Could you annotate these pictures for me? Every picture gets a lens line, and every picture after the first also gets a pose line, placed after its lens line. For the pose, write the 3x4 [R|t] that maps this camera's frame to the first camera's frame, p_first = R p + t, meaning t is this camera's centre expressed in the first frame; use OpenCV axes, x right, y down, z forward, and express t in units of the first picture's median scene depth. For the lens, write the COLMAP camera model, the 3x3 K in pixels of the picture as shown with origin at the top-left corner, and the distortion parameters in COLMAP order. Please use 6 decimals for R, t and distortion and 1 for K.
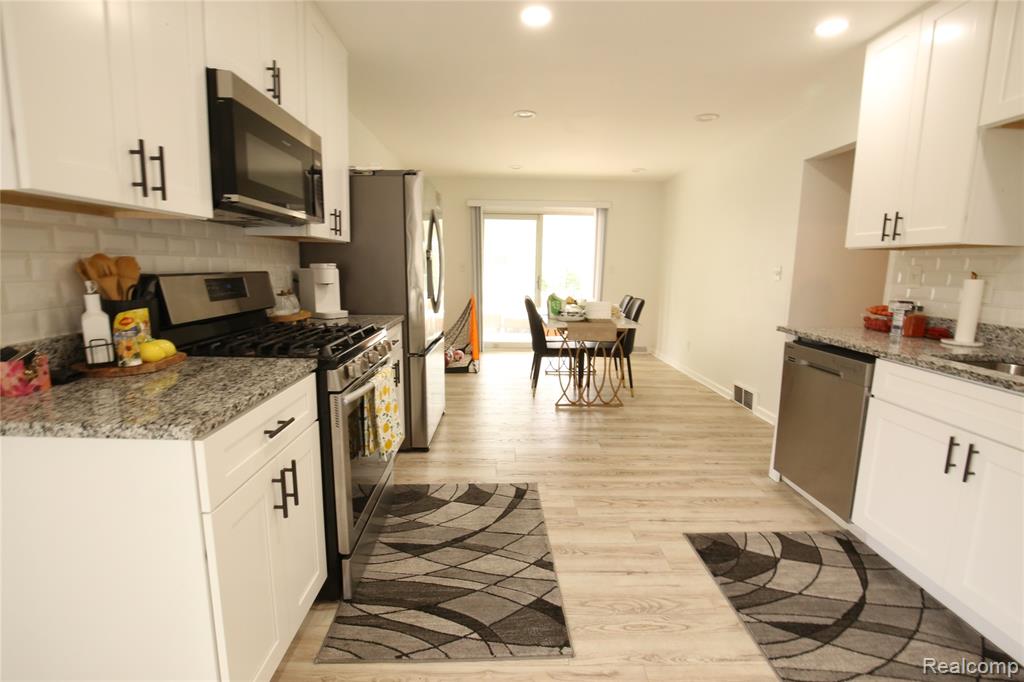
lens RADIAL K [[472.4, 0, 507.7], [0, 472.4, 340.8], [0, 0, 1]] dist [-0.033098, 0.004739]
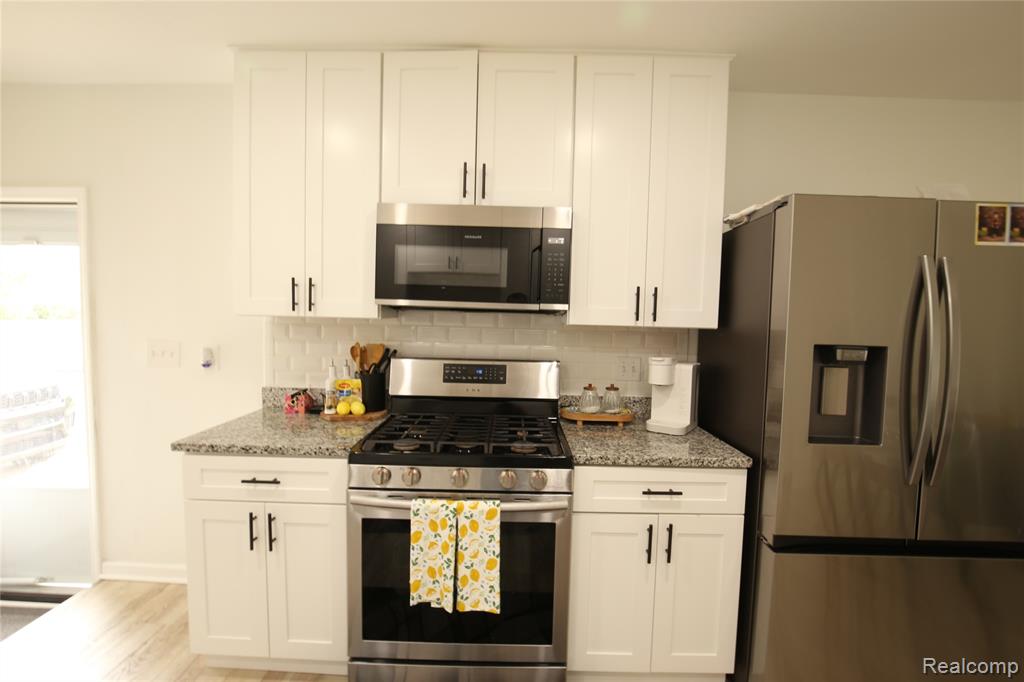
lens RADIAL K [[472.4, 0, 510.7], [0, 472.4, 338.9], [0, 0, 1]] dist [-0.033098, 0.004739]
pose [[-0.036346, 0.035953, -0.998692, 0.503835], [-0.180087, 0.982756, 0.041934, -0.250996], [0.982979, 0.181376, -0.029244, 1.080799]]
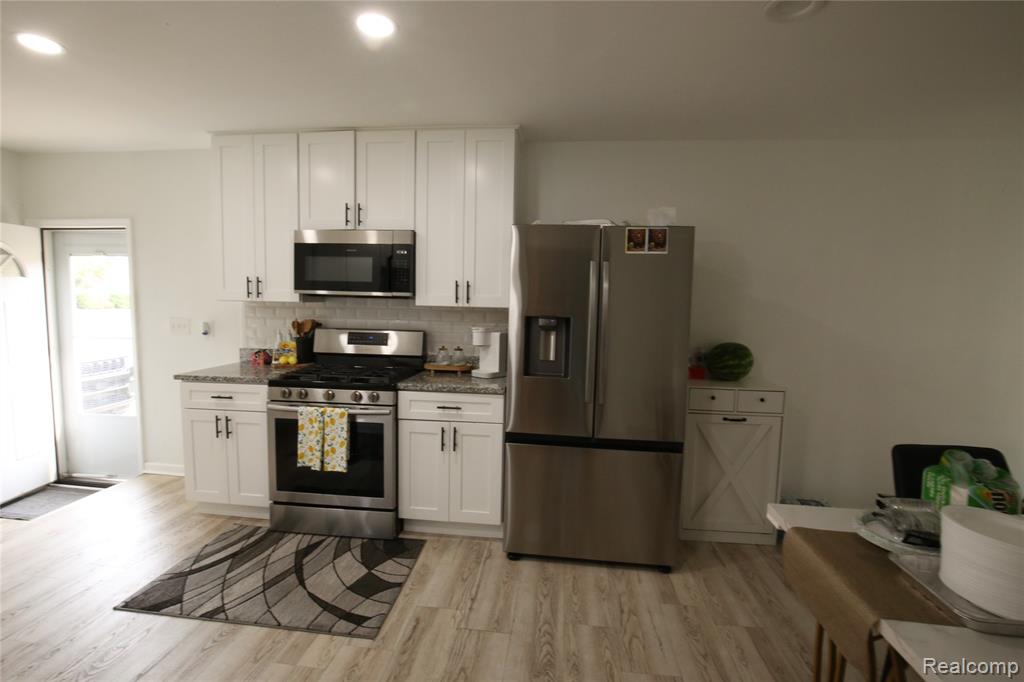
lens RADIAL K [[472.4, 0, 509.5], [0, 472.4, 339.4], [0, 0, 1]] dist [-0.033098, 0.004739]
pose [[-0.130334, 0.060116, -0.989646, 0.988770], [-0.177866, 0.980549, 0.082988, -0.334840], [0.975386, 0.186840, -0.117106, 1.662723]]
